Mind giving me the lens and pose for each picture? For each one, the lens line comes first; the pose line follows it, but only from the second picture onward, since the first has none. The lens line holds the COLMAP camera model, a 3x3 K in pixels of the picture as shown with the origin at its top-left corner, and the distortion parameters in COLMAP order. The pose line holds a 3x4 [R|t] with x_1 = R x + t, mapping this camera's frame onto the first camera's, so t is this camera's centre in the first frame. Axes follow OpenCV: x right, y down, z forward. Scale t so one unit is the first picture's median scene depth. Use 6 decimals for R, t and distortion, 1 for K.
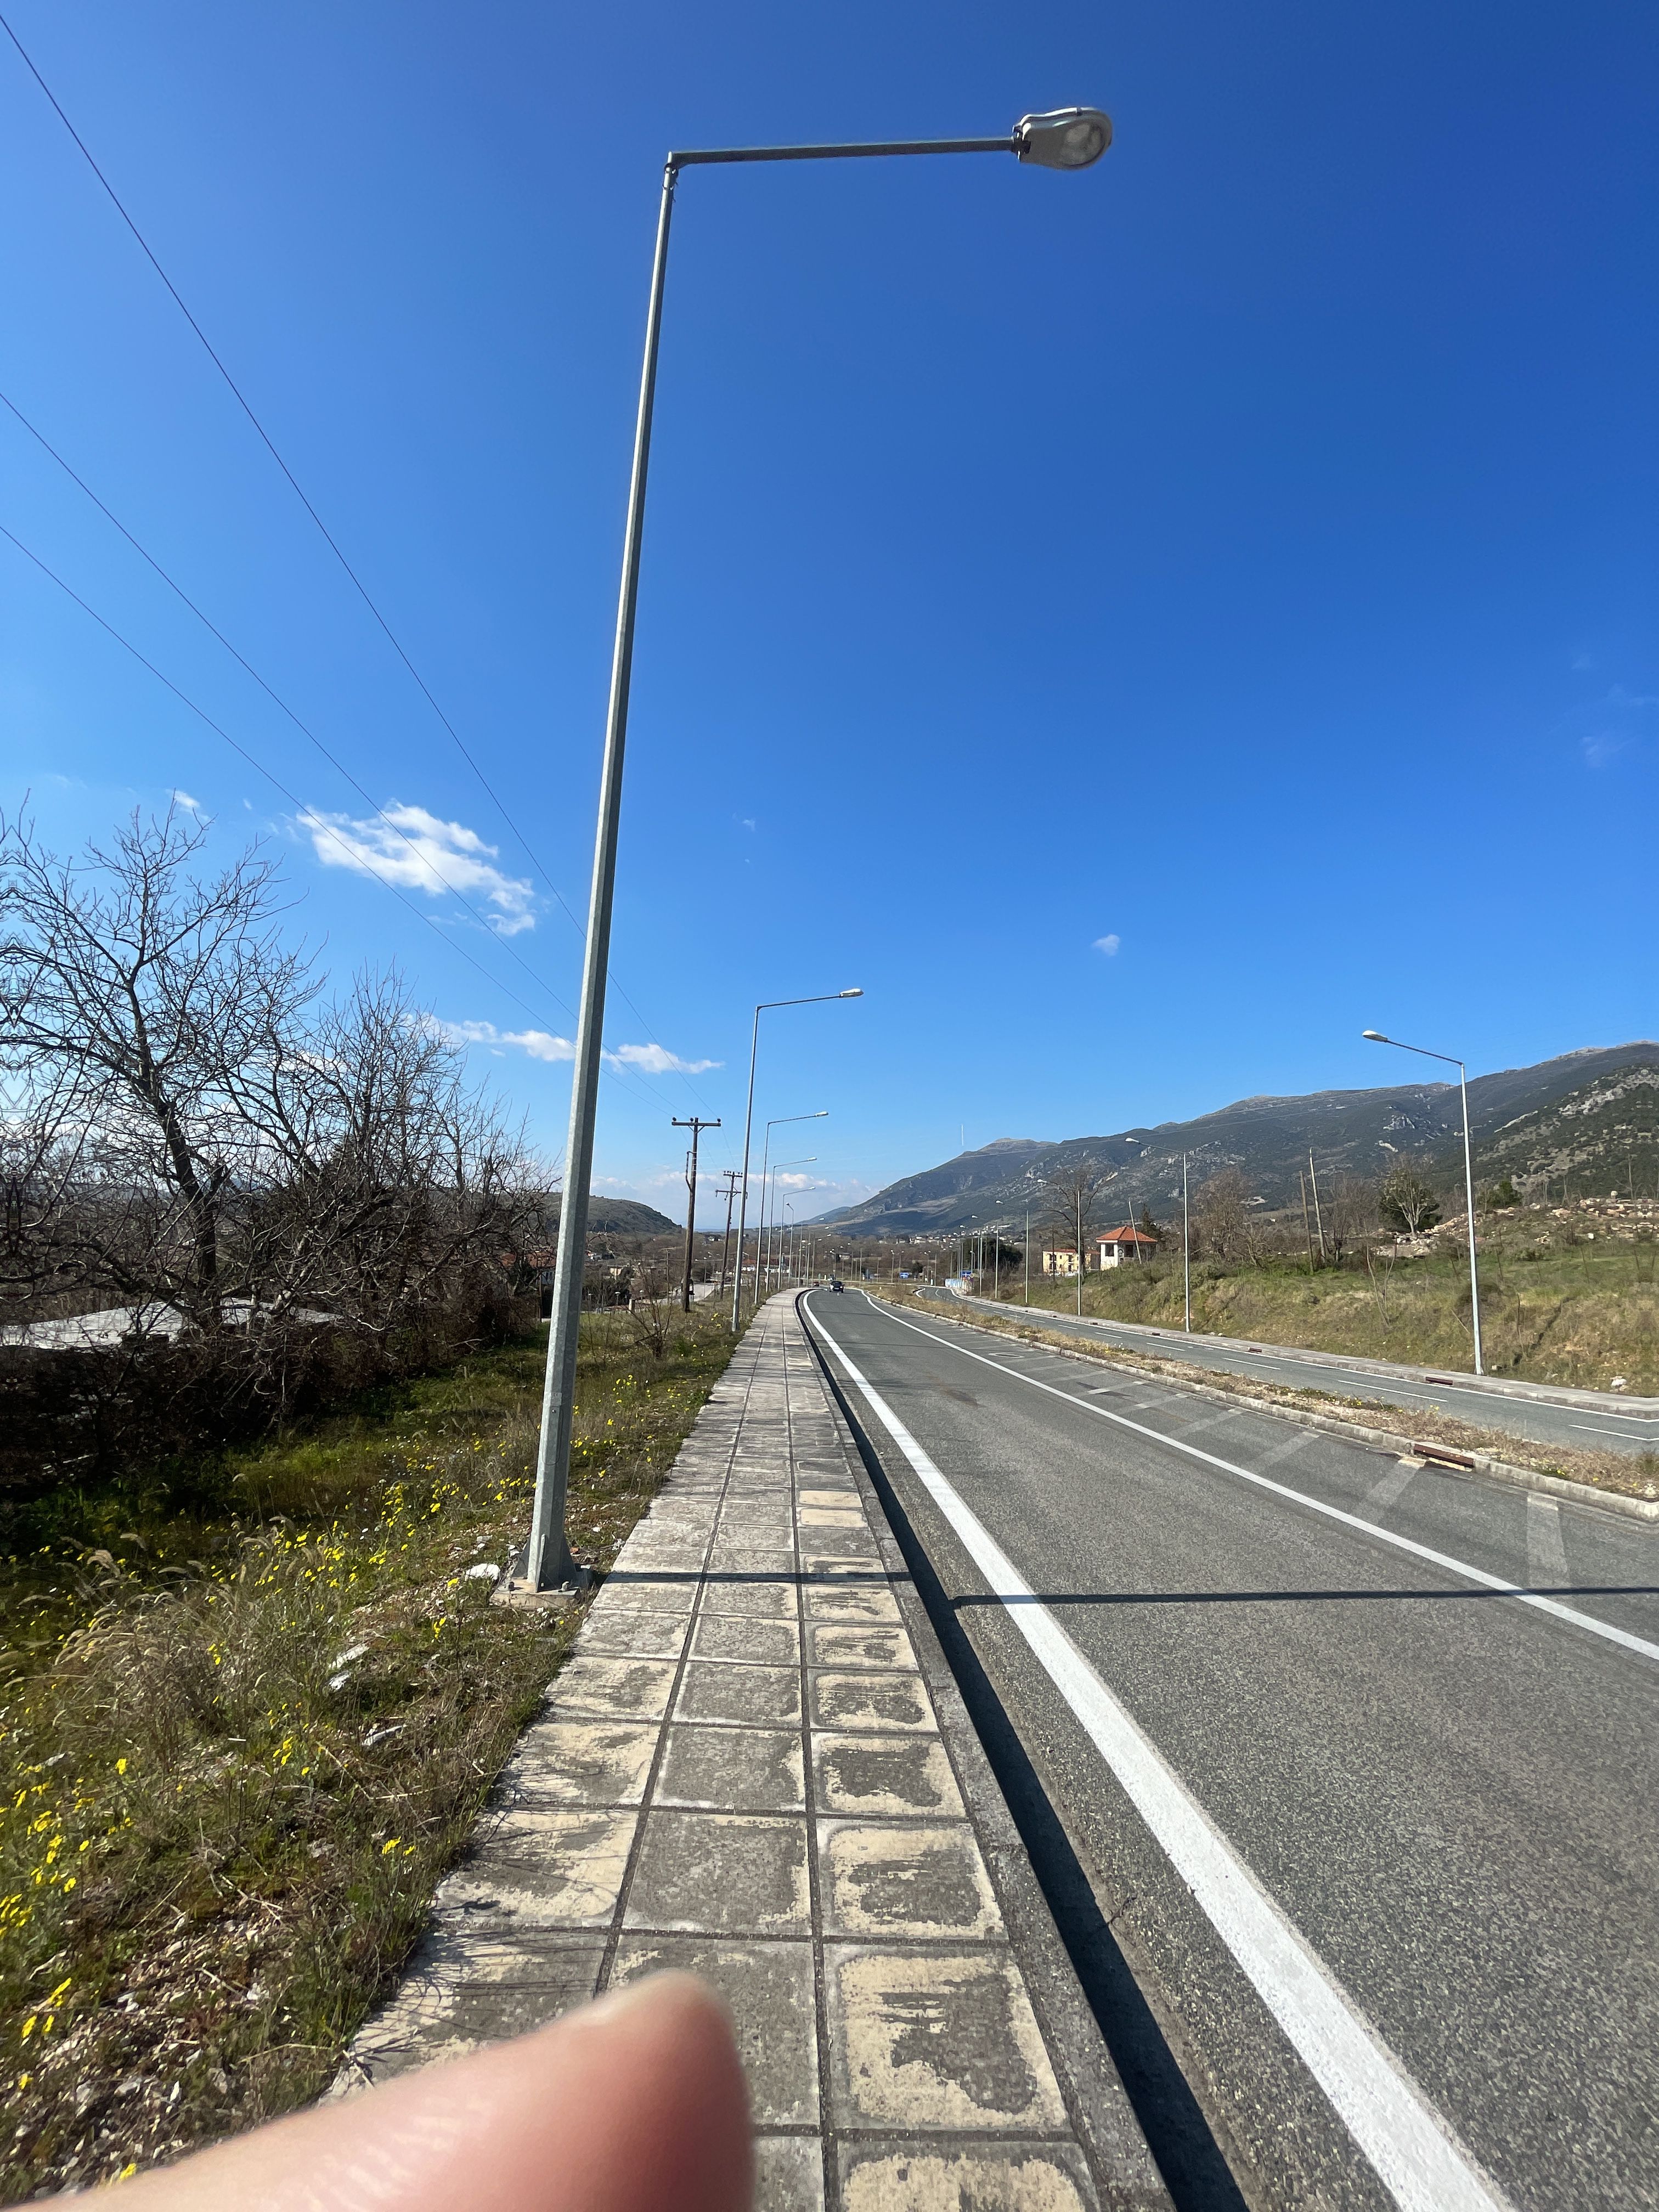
lens RADIAL K [[890.9, 0, 834.7], [0, 890.9, 1108.5], [0, 0, 1]] dist [-0.000113, -0.000303]
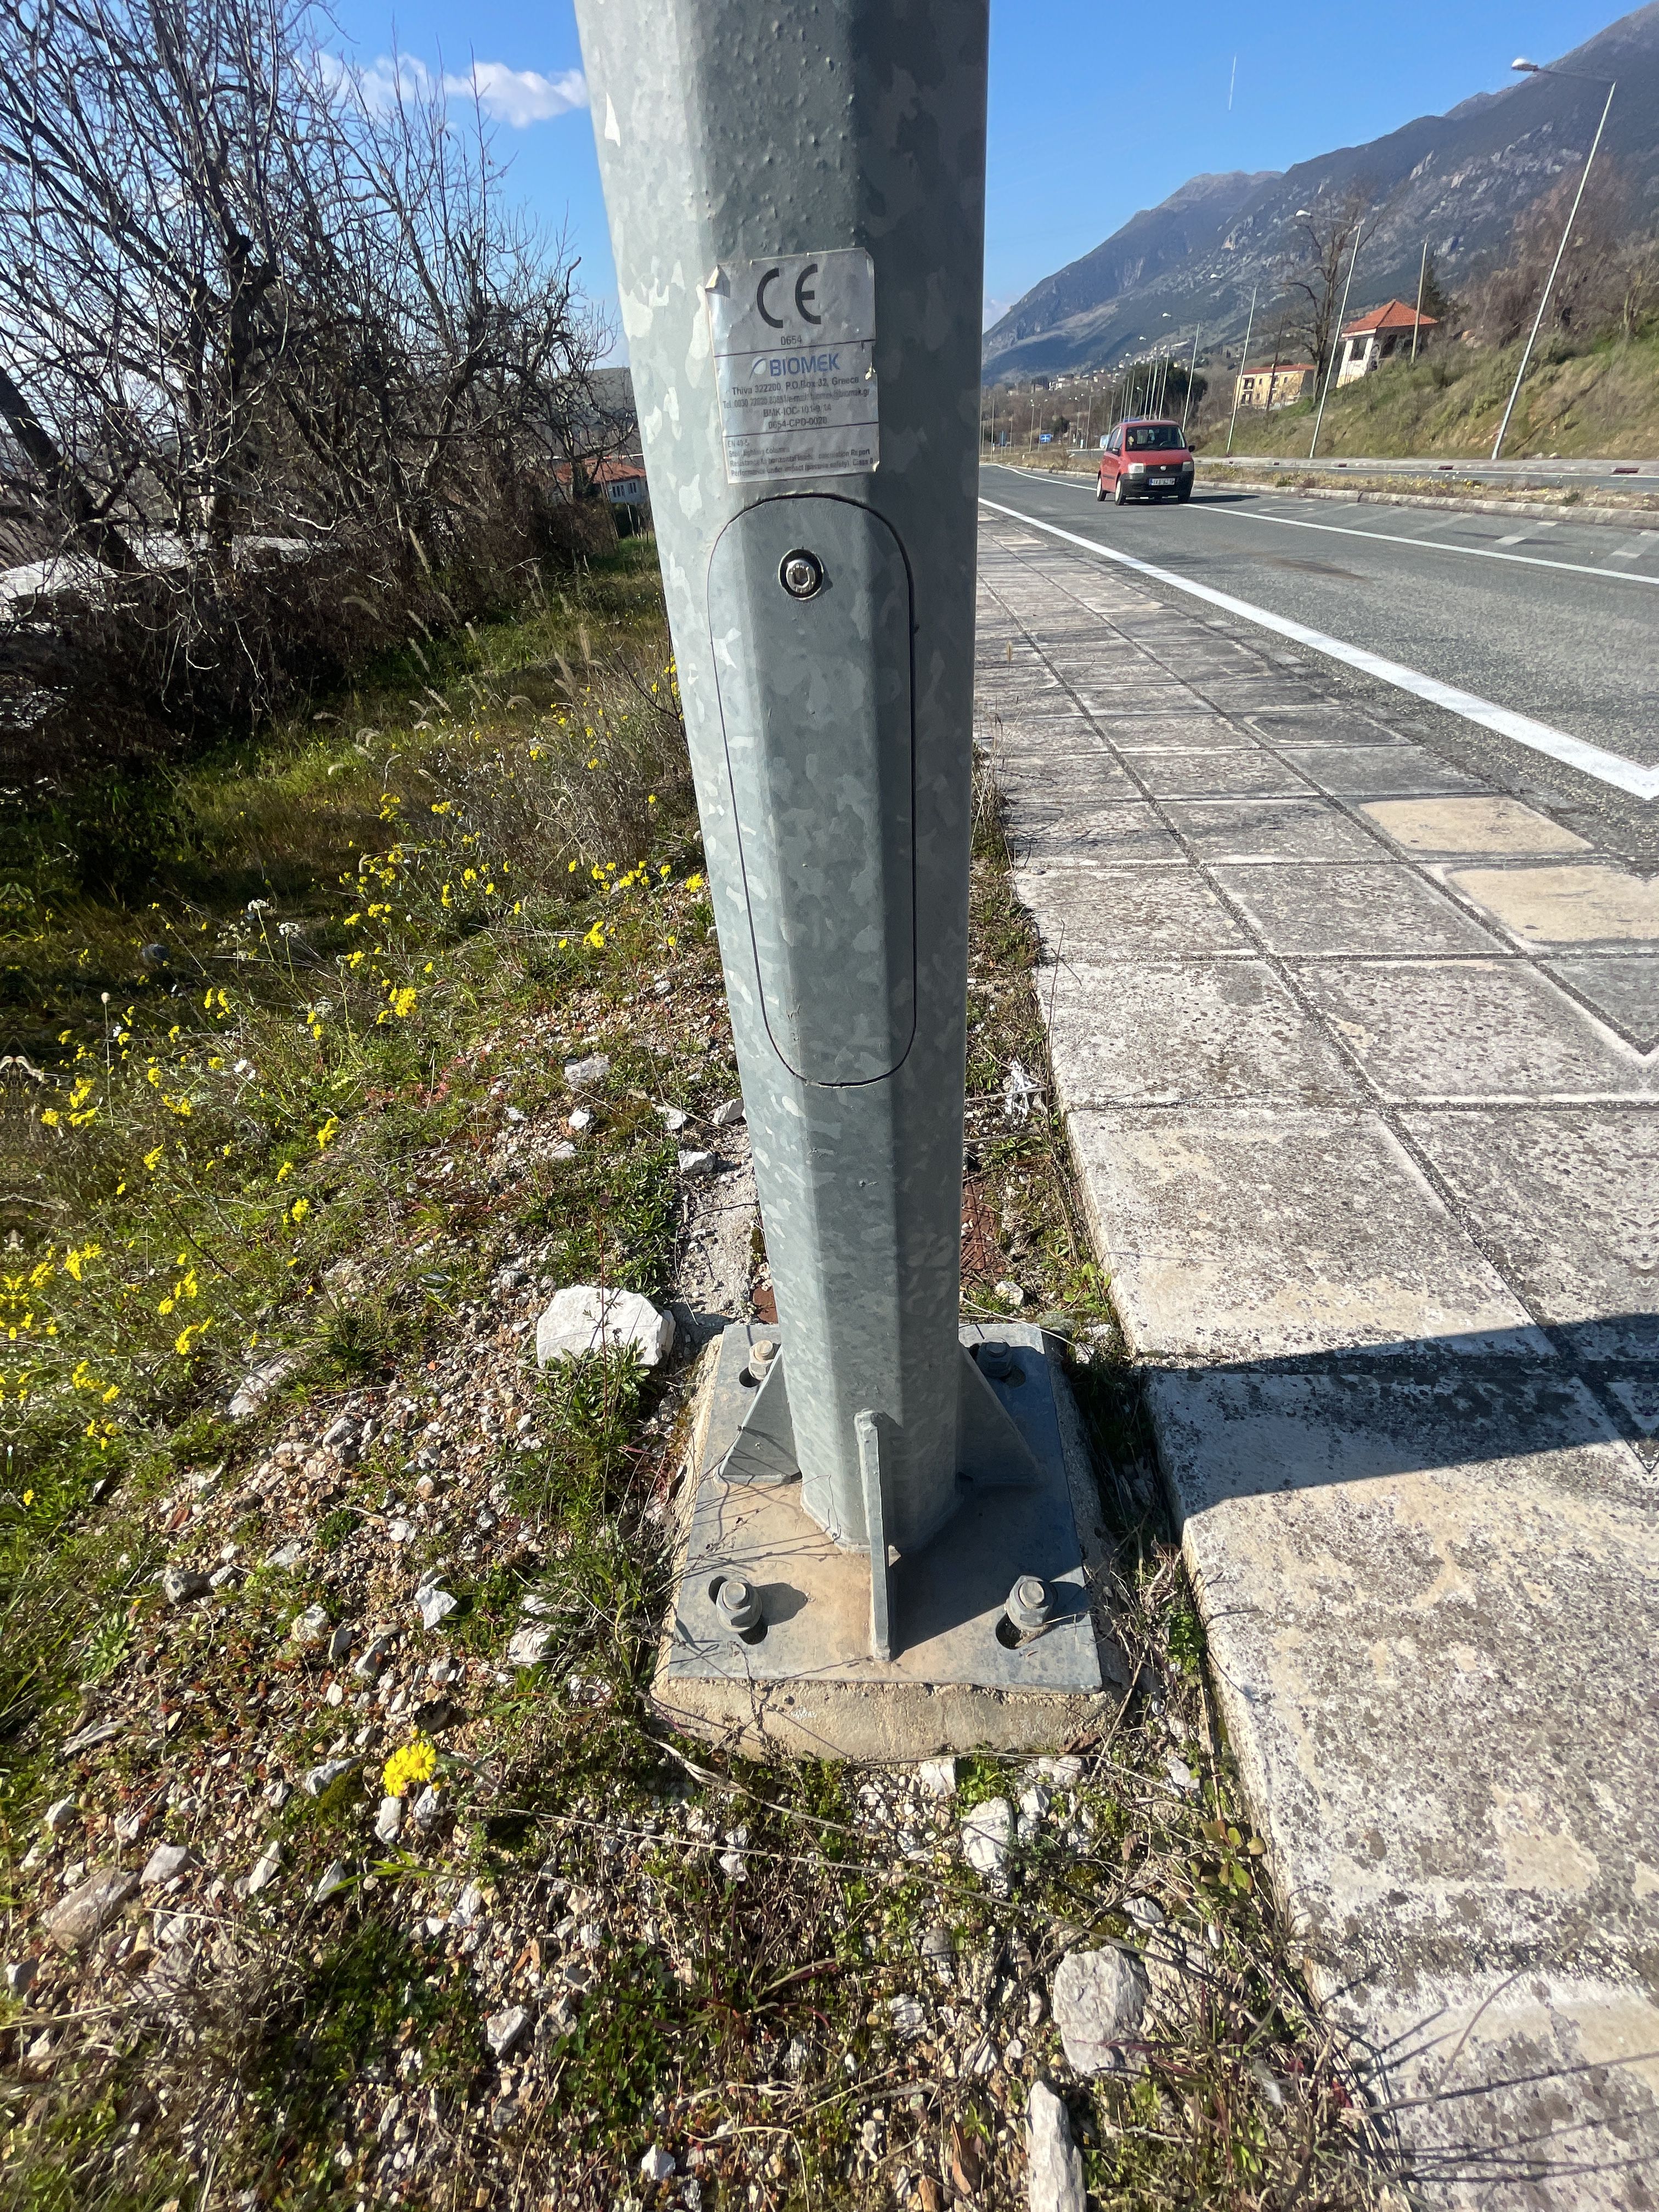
lens RADIAL K [[890.9, 0, 834.7], [0, 890.9, 1108.5], [0, 0, 1]] dist [-0.000113, -0.000303]
pose [[0.989361, -0.019502, -0.144170, -0.213877], [0.118242, 0.685142, 0.718749, 0.223655], [0.084760, -0.728149, 0.680158, 0.644836]]
